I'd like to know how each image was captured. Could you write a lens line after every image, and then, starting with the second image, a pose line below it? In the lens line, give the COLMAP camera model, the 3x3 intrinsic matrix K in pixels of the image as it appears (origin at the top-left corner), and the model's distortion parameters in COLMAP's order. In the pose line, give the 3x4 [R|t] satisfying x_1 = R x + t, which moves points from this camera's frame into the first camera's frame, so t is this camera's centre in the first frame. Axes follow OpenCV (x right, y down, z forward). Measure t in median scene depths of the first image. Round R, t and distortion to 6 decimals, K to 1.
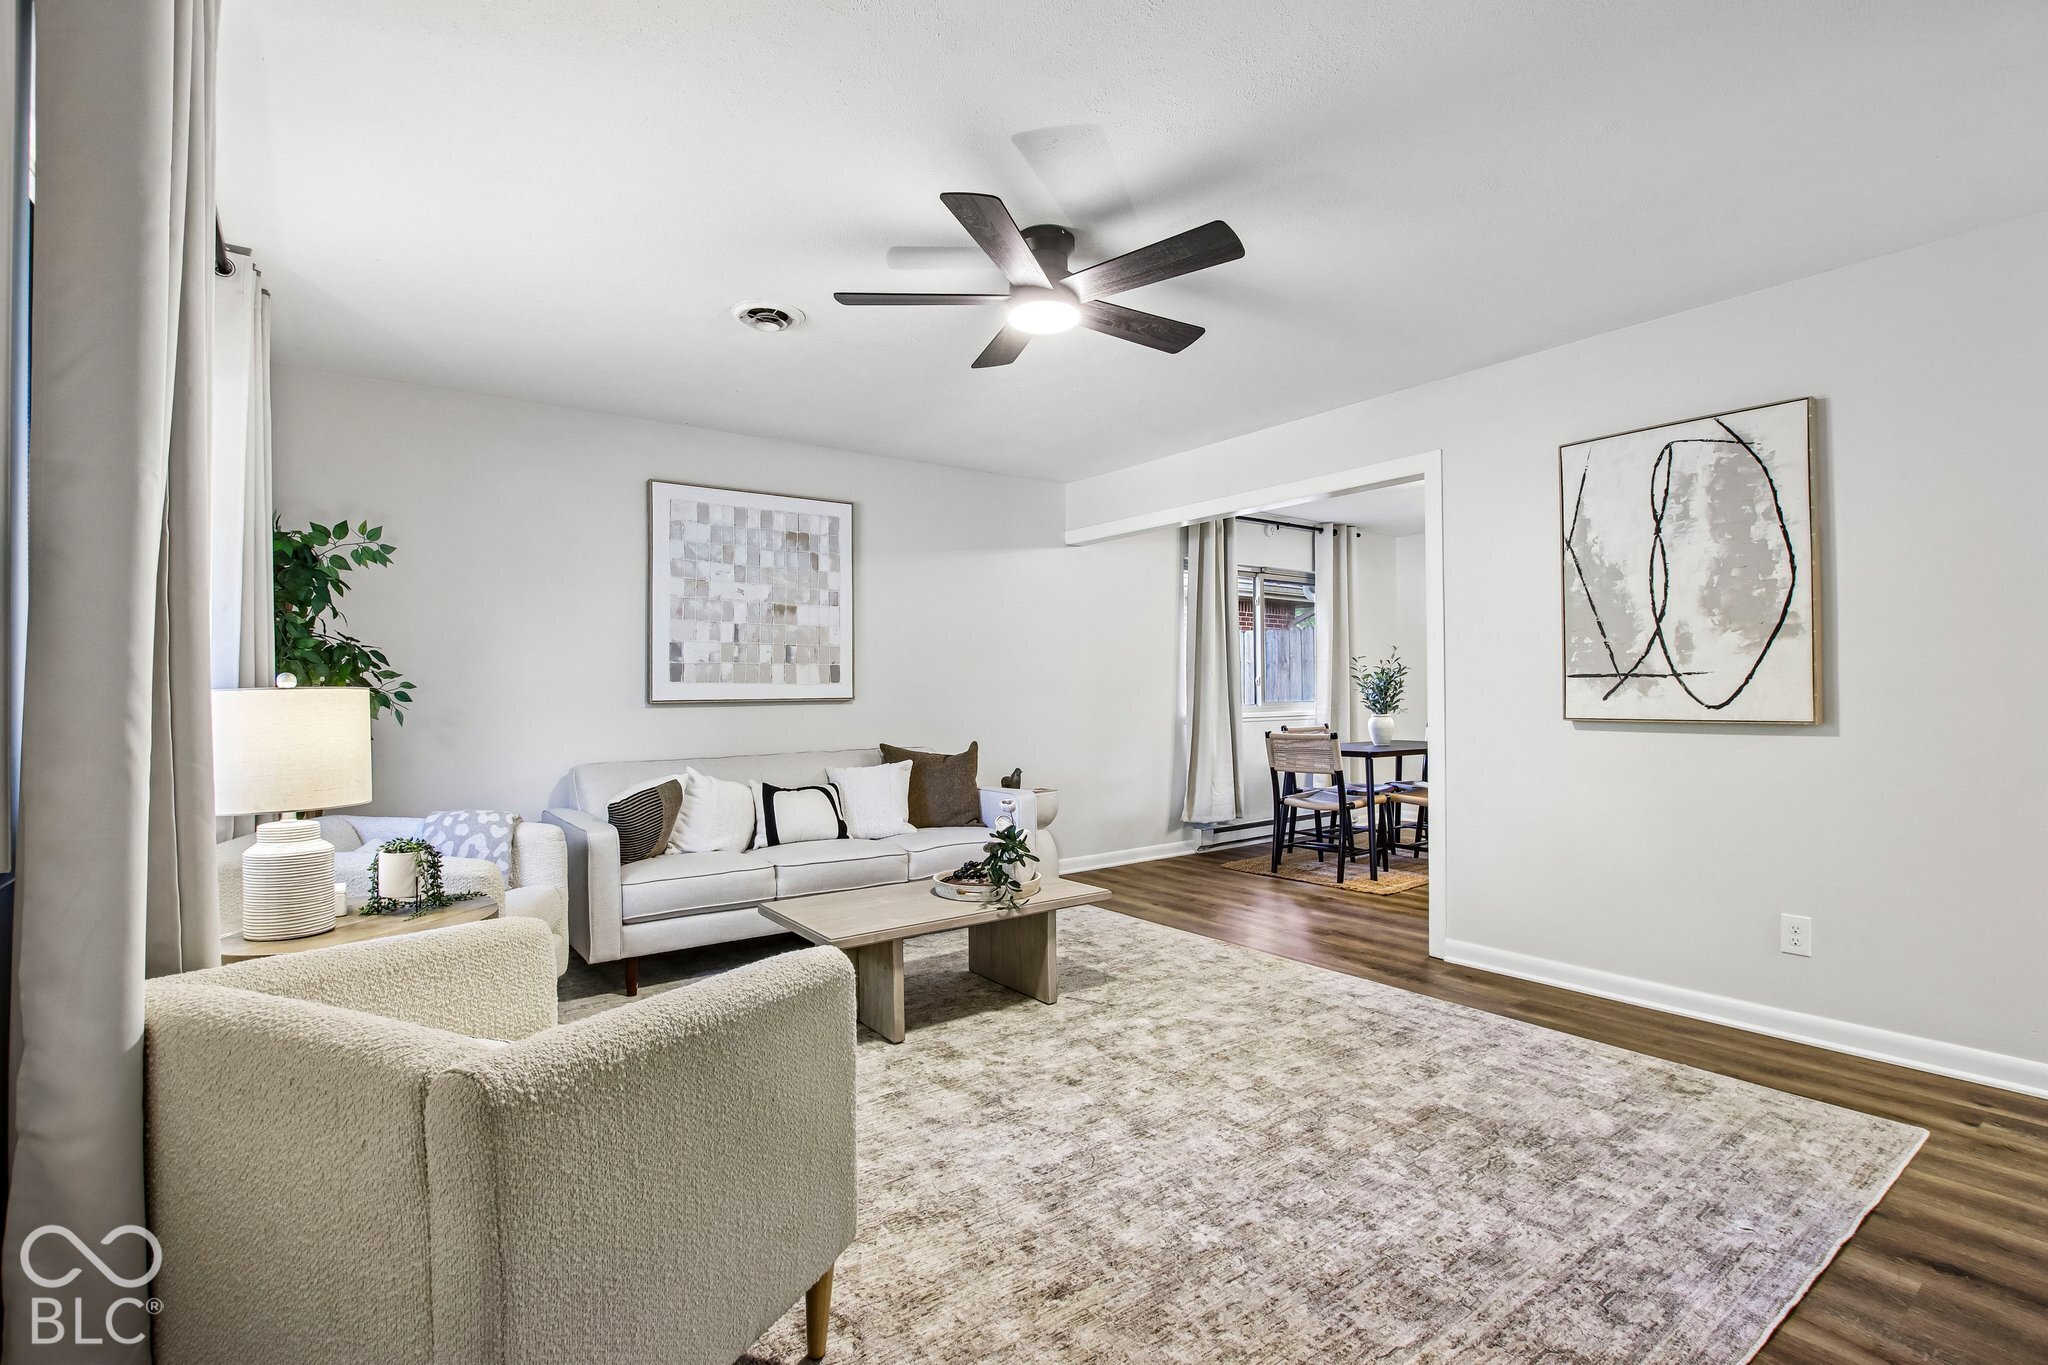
lens RADIAL K [[949.0, 0, 1026.5], [0, 949.0, 681.7], [0, 0, 1]] dist [-0.033587, 0.001994]
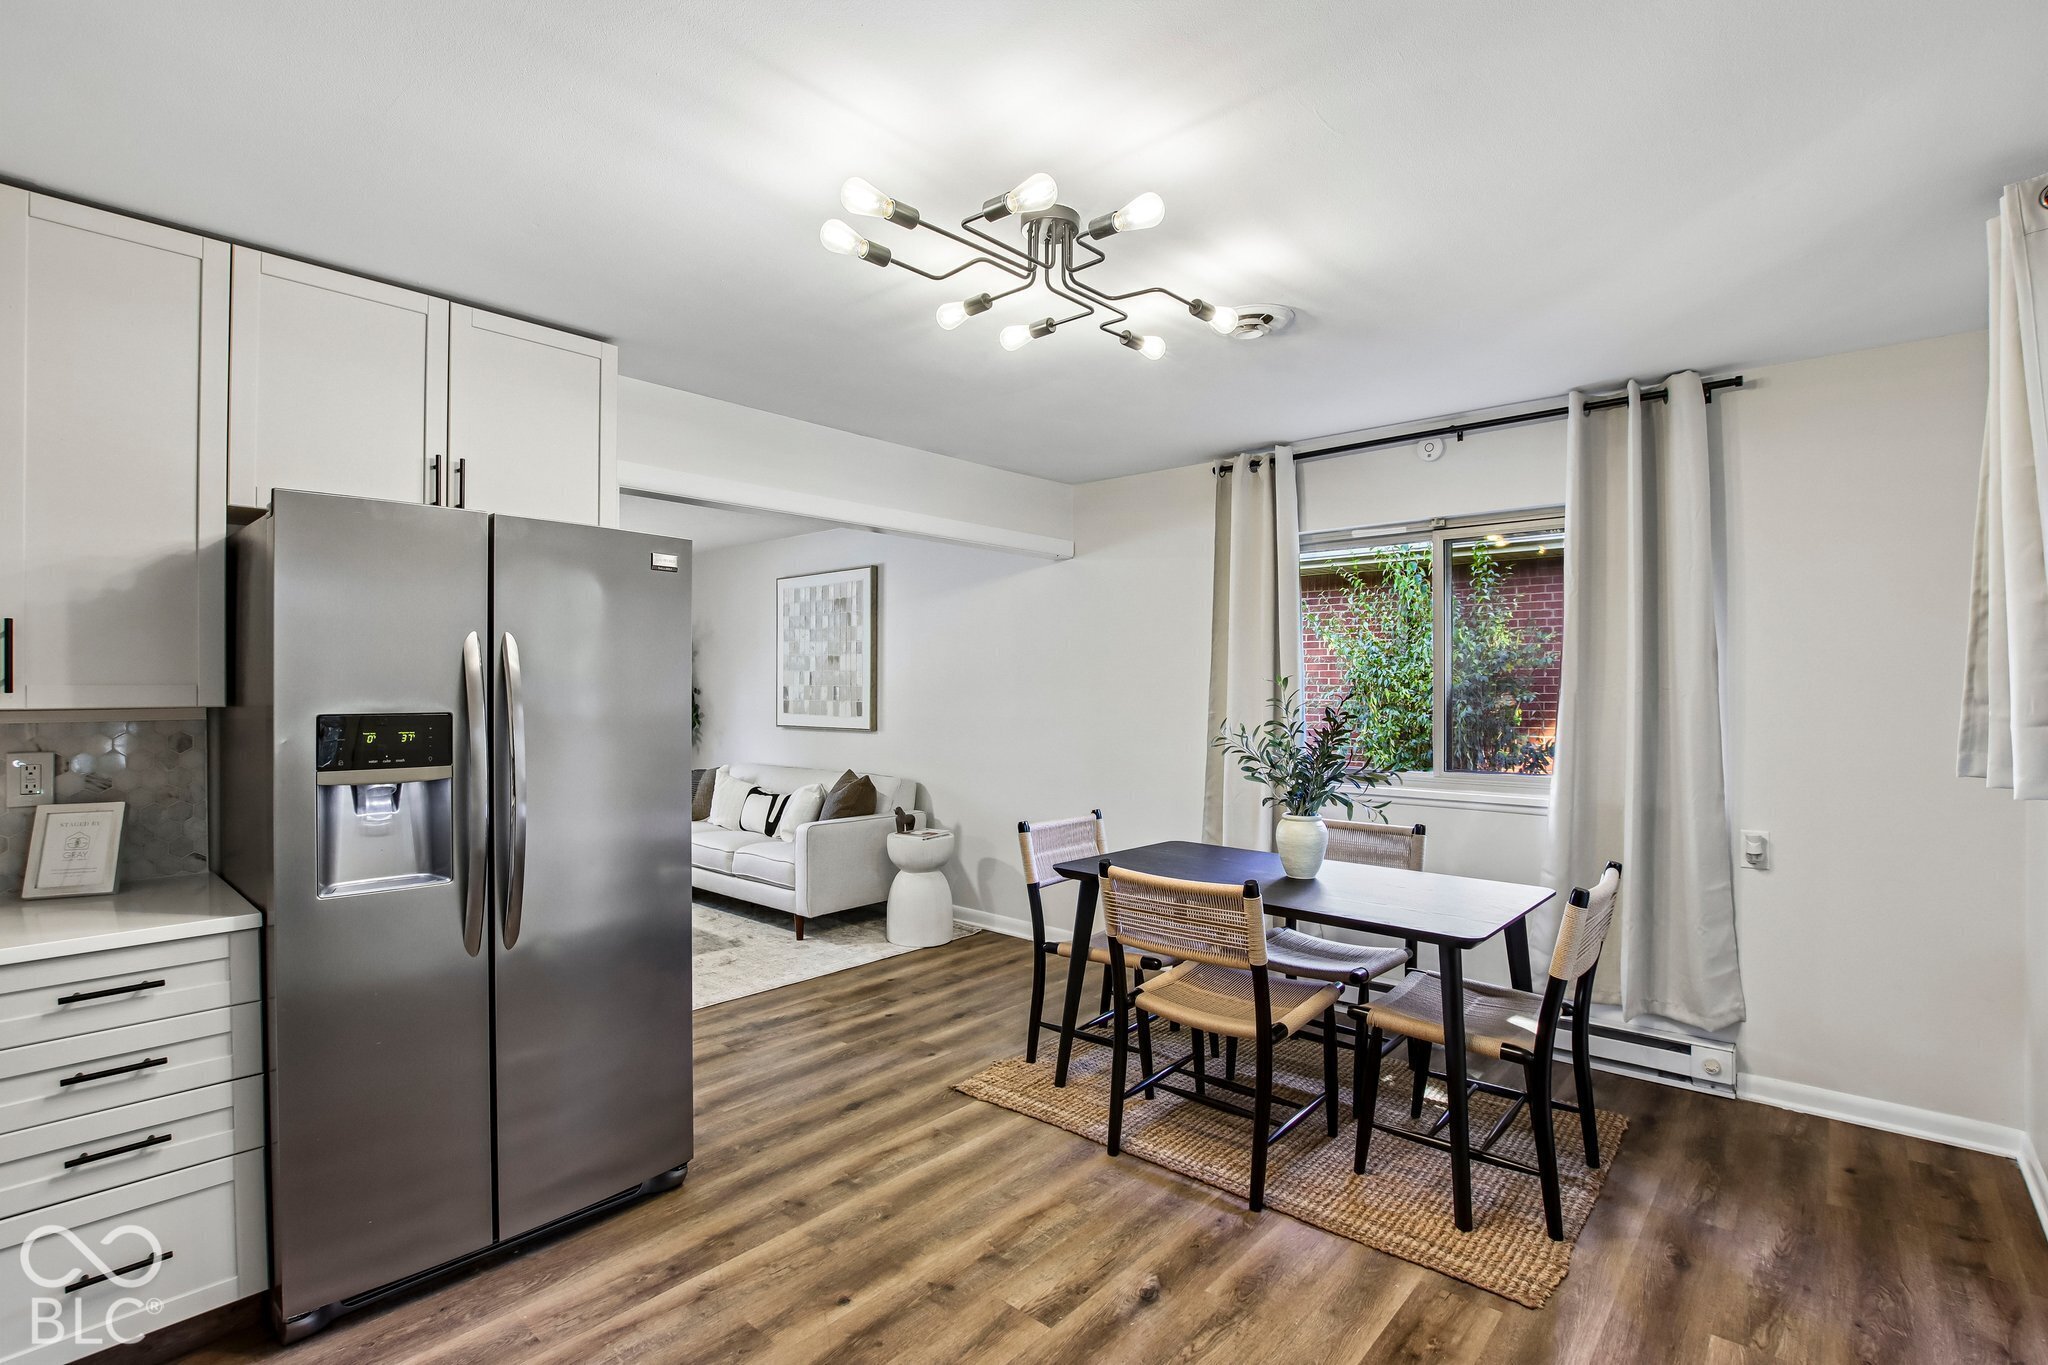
lens RADIAL K [[949.0, 0, 1027.4], [0, 949.0, 683.0], [0, 0, 1]] dist [-0.033587, 0.001994]
pose [[0.206734, 0.003029, -0.978393, 1.069023], [0.003451, 0.999987, 0.003825, -0.047477], [0.978391, -0.004168, 0.206721, 0.988229]]
